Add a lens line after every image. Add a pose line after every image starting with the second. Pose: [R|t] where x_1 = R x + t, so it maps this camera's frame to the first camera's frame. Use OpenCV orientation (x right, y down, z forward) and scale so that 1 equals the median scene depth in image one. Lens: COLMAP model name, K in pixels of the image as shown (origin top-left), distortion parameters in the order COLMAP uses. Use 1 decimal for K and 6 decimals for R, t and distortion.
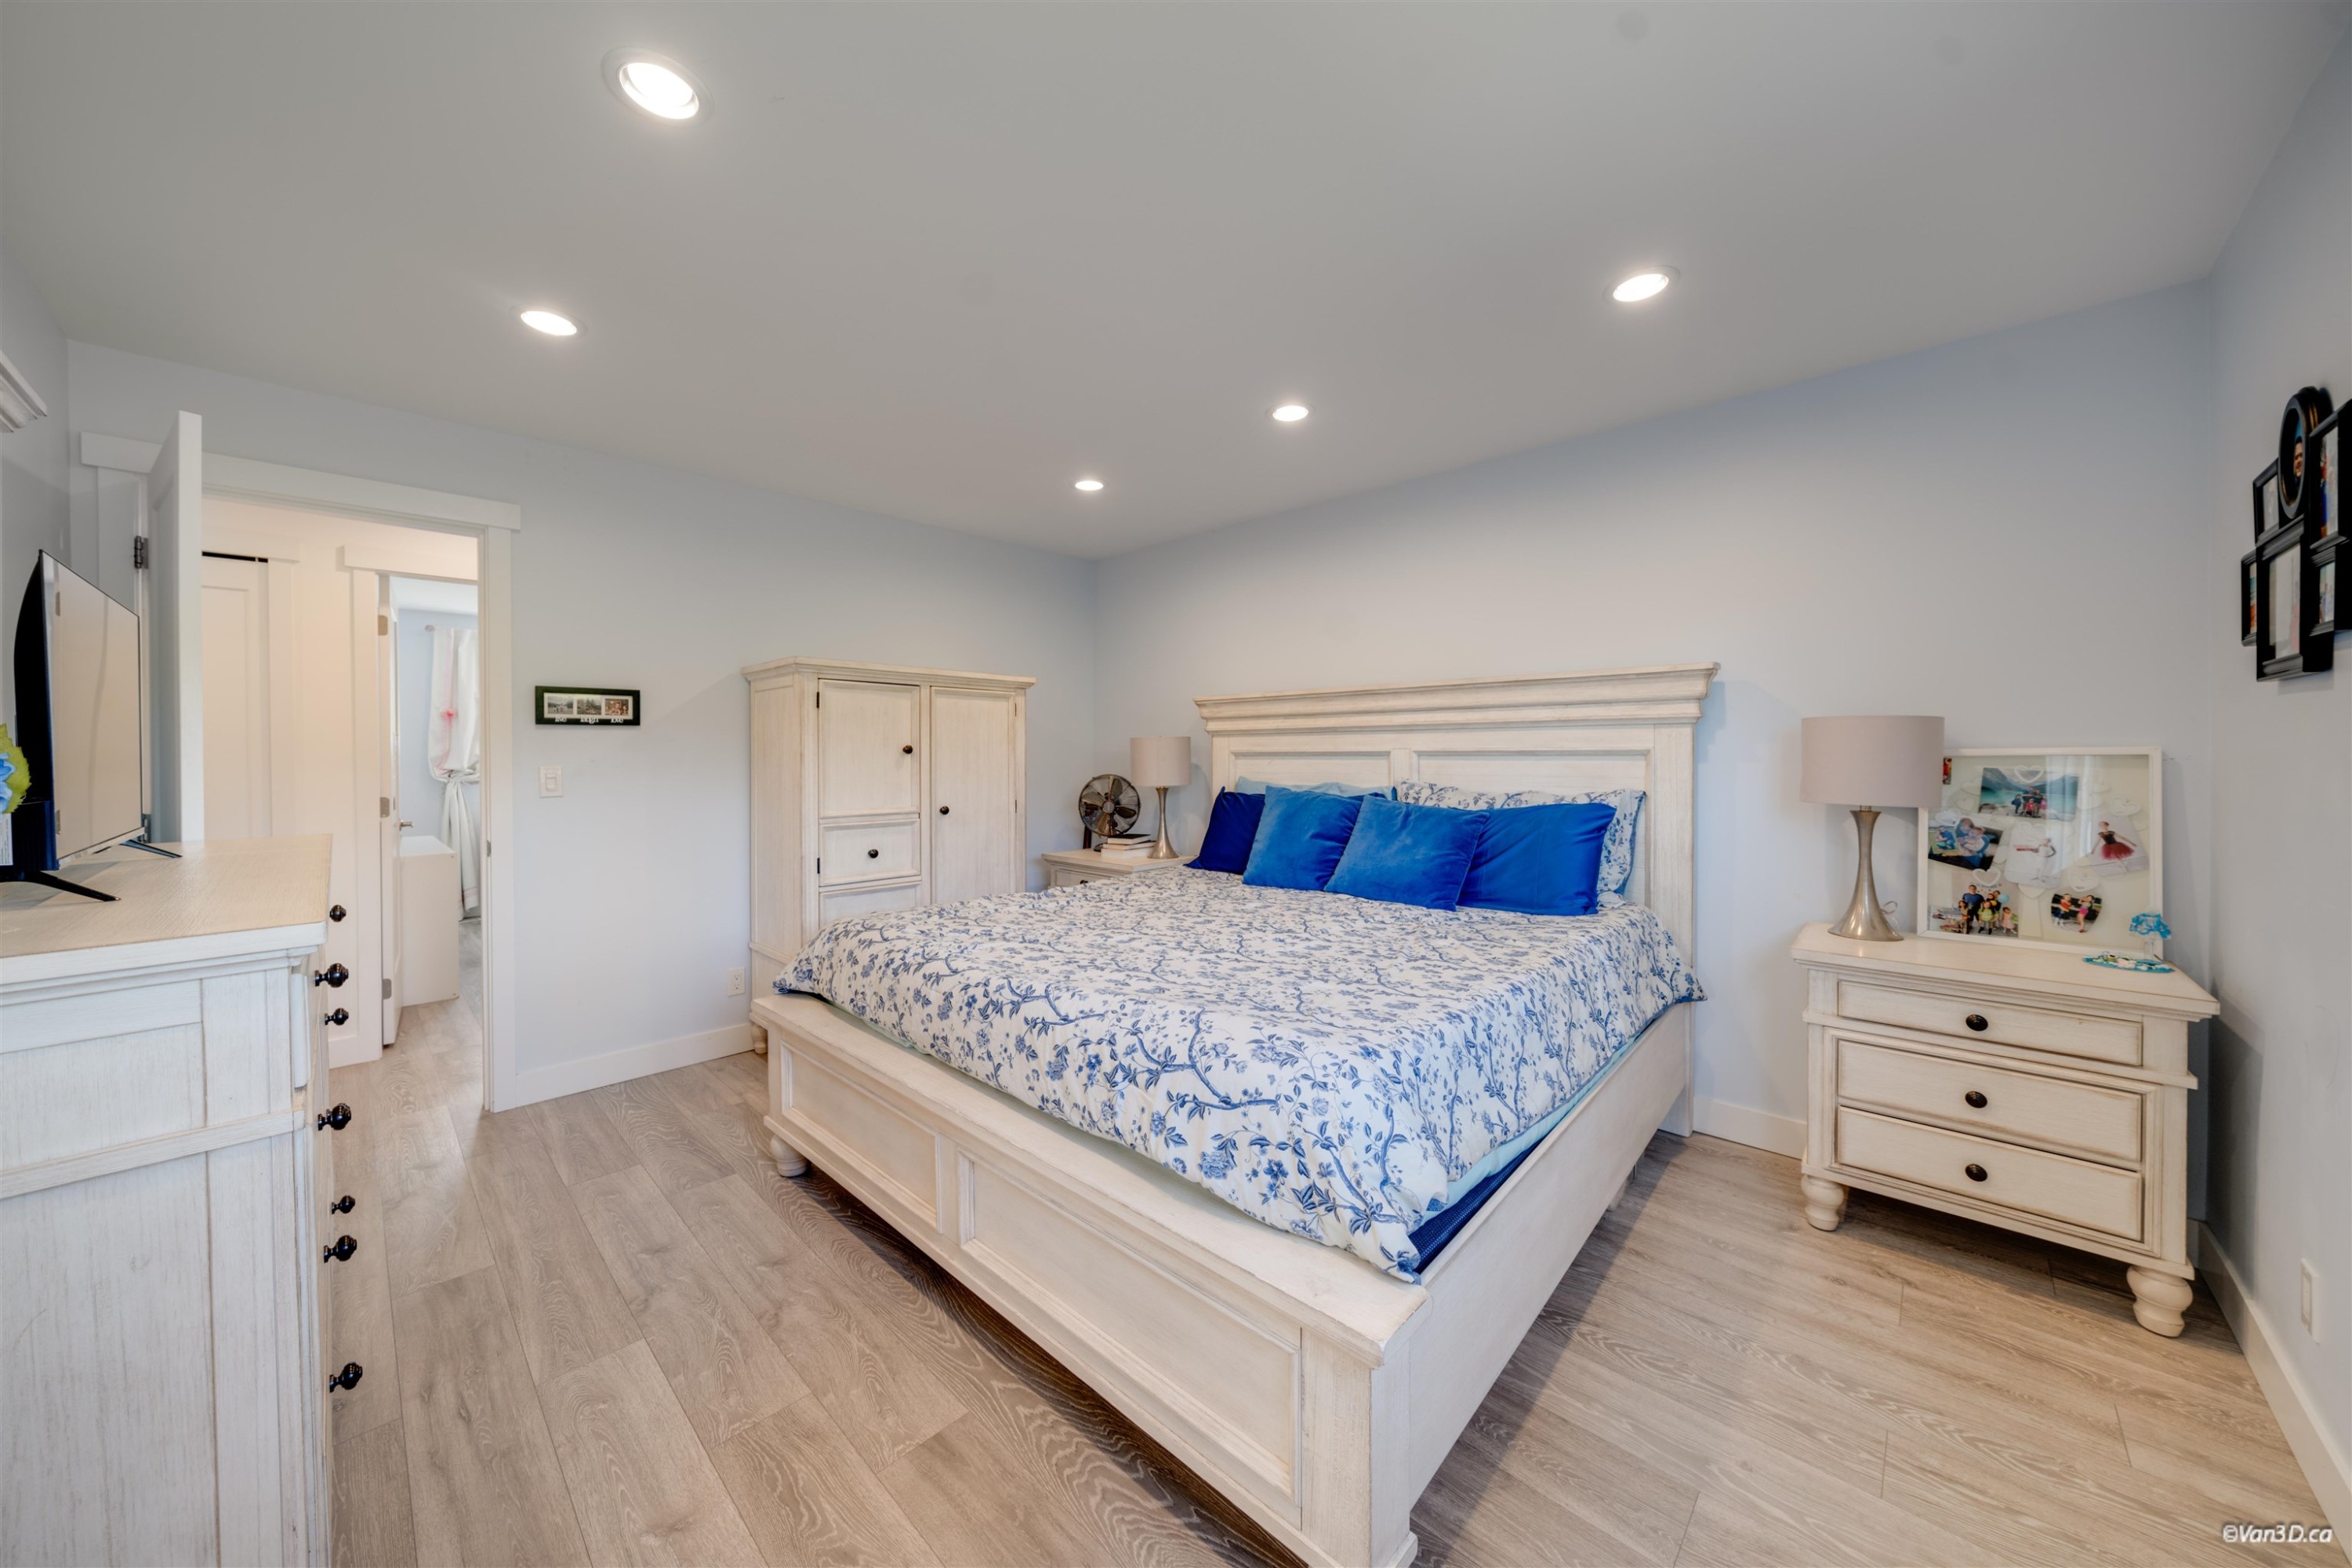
lens RADIAL K [[795.8, 0, 1167.2], [0, 795.8, 780.9], [0, 0, 1]] dist [0.001585, 0.001393]
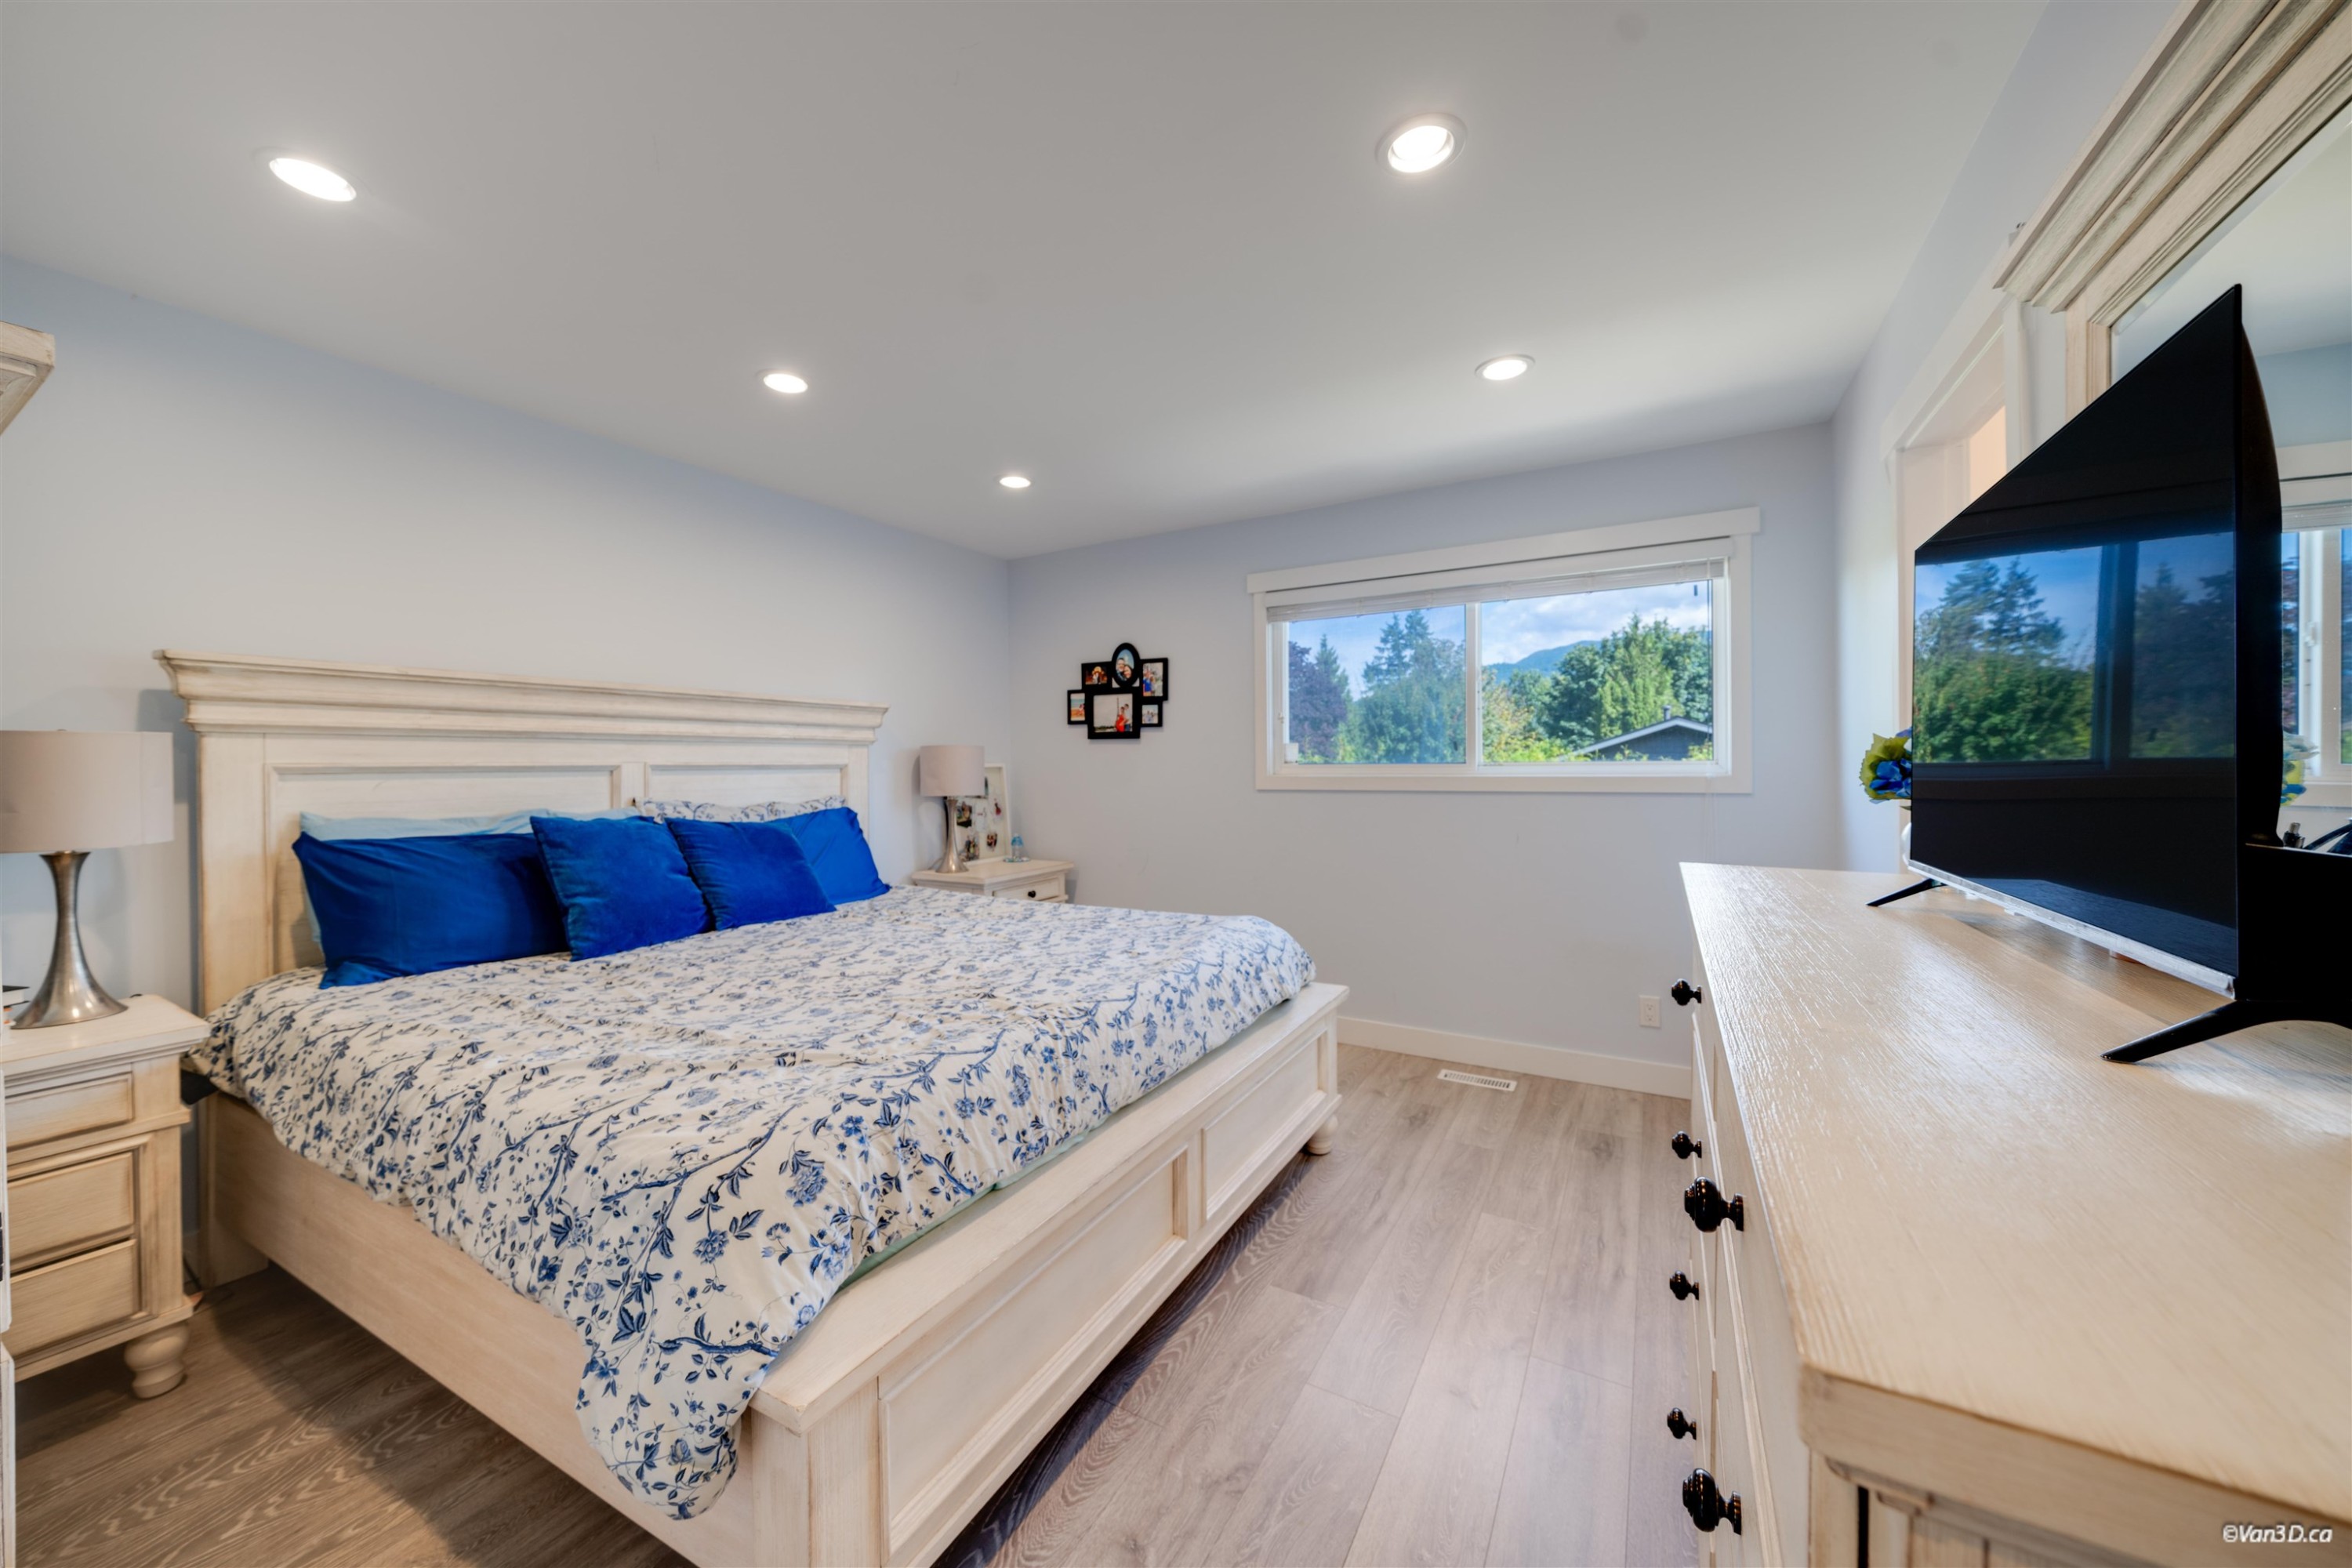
lens RADIAL K [[795.8, 0, 1167.2], [0, 795.8, 780.9], [0, 0, 1]] dist [0.001585, 0.001393]
pose [[-0.204055, -0.010493, 0.978903, -0.980322], [0.049369, 0.998560, 0.020995, -0.017550], [-0.977714, 0.052612, -0.203243, 0.943905]]
